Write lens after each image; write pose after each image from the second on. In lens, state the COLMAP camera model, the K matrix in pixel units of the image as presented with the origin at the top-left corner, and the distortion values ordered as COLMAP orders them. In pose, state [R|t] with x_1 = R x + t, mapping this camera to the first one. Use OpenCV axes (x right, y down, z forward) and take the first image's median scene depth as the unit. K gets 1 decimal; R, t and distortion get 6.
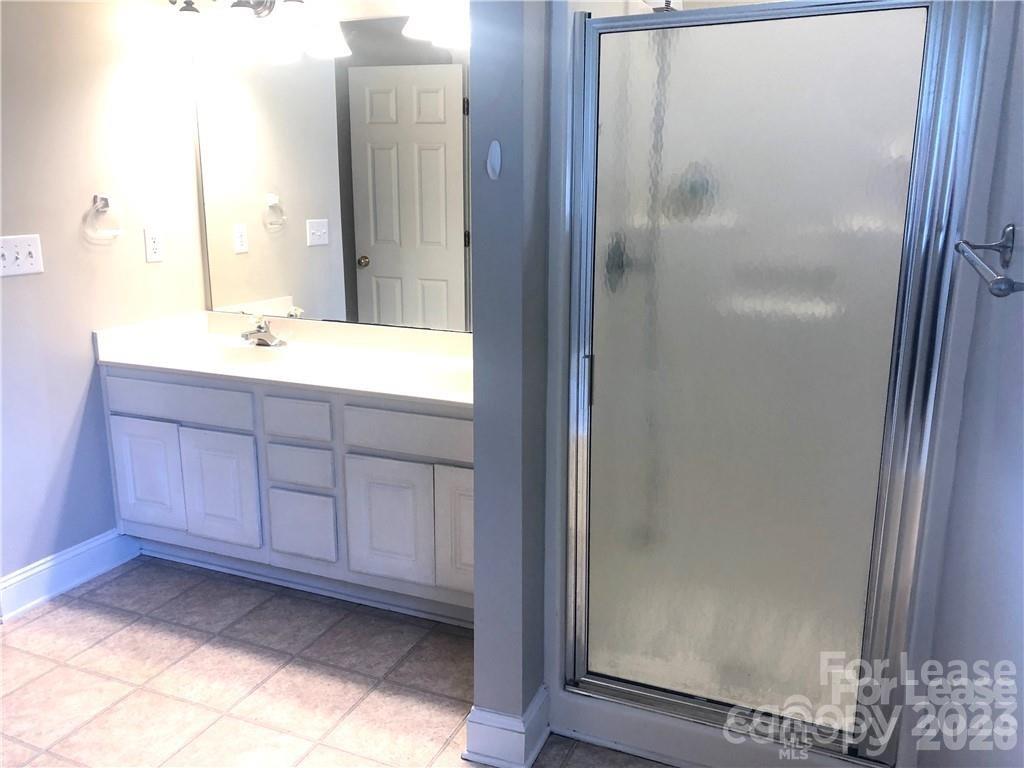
lens RADIAL K [[843.6, 0, 518.6], [0, 843.6, 385.5], [0, 0, 1]] dist [0.006107, 0.011760]
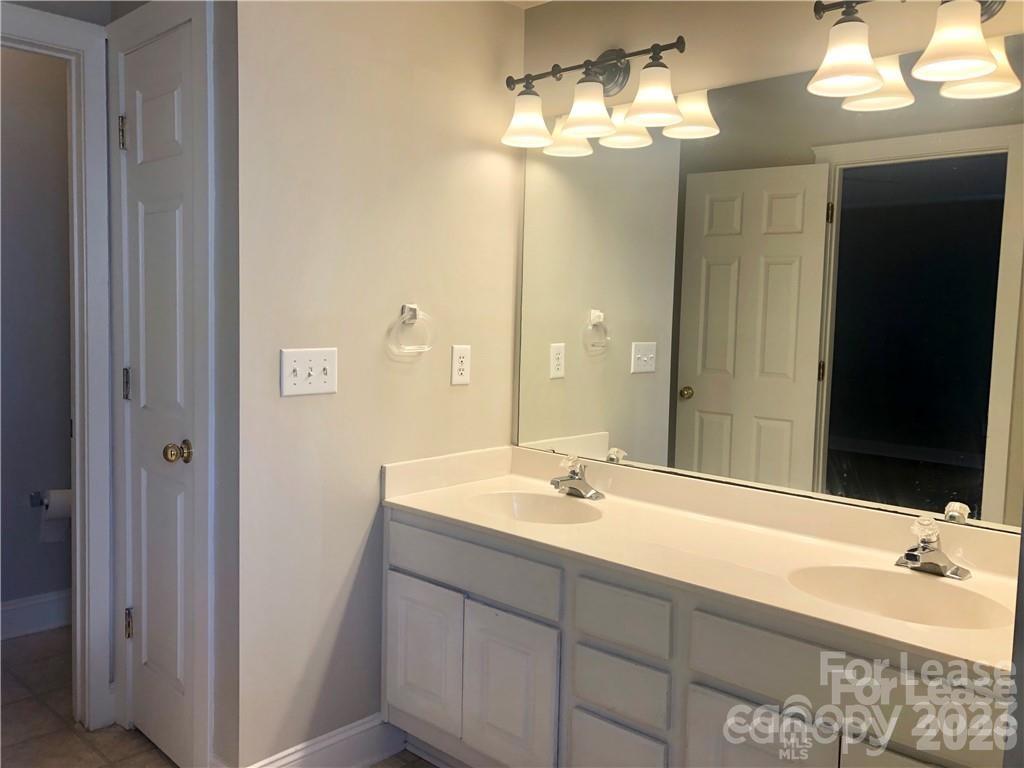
lens RADIAL K [[843.6, 0, 512.0], [0, 843.6, 382.5], [0, 0, 1]] dist [0.006107, 0.011760]
pose [[0.939621, 0.044721, -0.339282, -0.106253], [-0.095887, 0.986117, -0.135572, -0.043442], [0.328508, 0.159919, 0.930864, 0.257739]]
